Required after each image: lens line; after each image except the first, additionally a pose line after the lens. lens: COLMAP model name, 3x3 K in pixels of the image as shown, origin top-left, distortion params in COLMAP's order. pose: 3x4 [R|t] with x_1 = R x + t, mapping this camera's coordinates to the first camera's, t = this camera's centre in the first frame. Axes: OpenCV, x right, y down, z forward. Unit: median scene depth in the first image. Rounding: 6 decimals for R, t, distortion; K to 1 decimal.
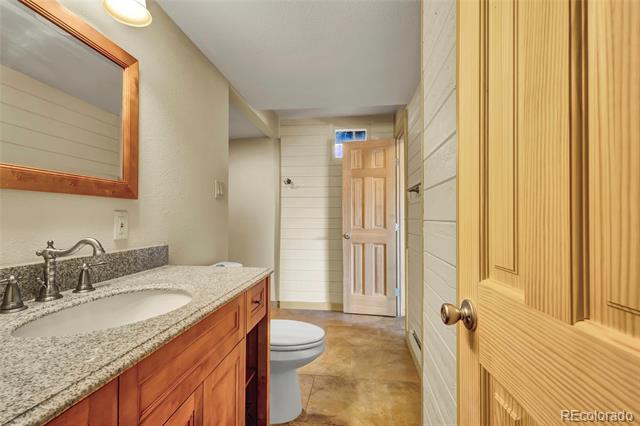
lens RADIAL K [[301.7, 0, 319.4], [0, 301.7, 215.3], [0, 0, 1]] dist [0.004168, 0.000492]
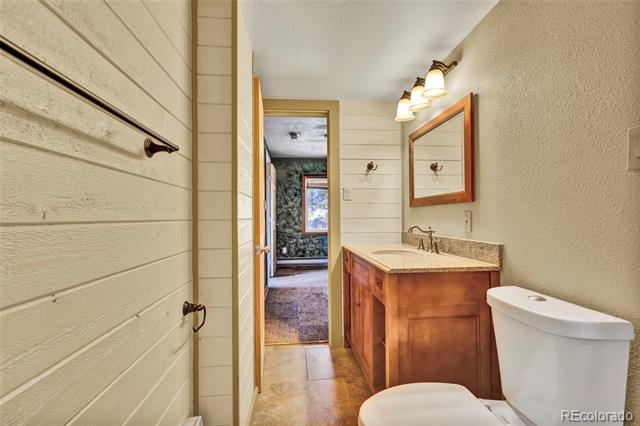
lens RADIAL K [[301.7, 0, 319.5], [0, 301.7, 214.9], [0, 0, 1]] dist [0.004168, 0.000492]
pose [[-0.976220, 0.001353, -0.216779, 0.277147], [0.004023, 0.999921, -0.011877, 0.016654], [0.216746, -0.012467, -0.976148, 1.992575]]
